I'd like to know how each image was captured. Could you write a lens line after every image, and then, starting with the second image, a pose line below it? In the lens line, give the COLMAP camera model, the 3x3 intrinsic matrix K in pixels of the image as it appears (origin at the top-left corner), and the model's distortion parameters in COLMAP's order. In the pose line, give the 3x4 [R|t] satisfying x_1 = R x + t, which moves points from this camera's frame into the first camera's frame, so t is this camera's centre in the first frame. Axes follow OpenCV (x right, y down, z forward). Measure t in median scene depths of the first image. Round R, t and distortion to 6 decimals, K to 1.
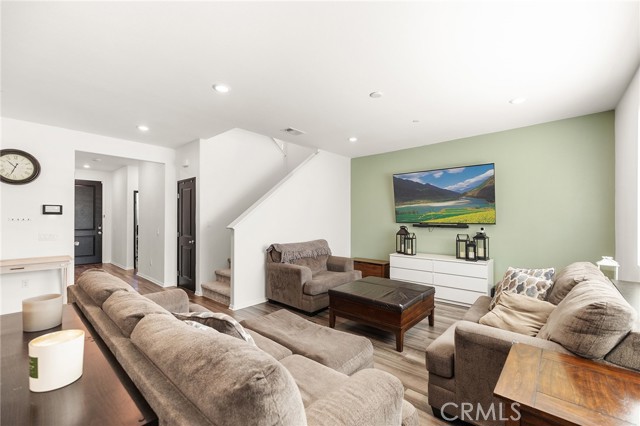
lens RADIAL K [[272.8, 0, 313.2], [0, 272.8, 214.5], [0, 0, 1]] dist [0.000732, 0.000162]
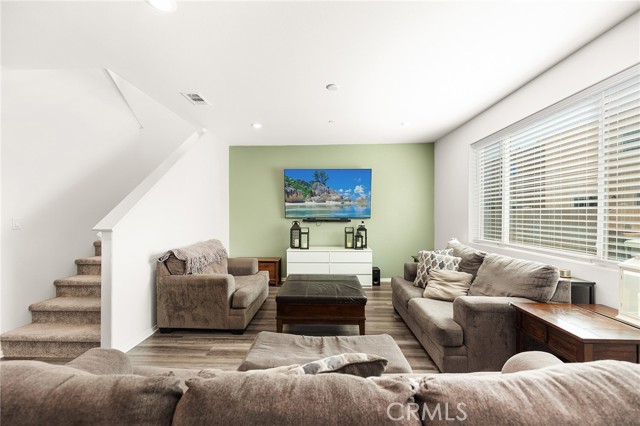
lens RADIAL K [[272.8, 0, 313.2], [0, 272.8, 214.5], [0, 0, 1]] dist [0.000732, 0.000162]
pose [[0.760588, -0.002702, 0.649230, -0.330247], [-0.008002, 0.999876, 0.013536, 0.003200], [-0.649186, -0.015490, 0.760472, 0.217113]]
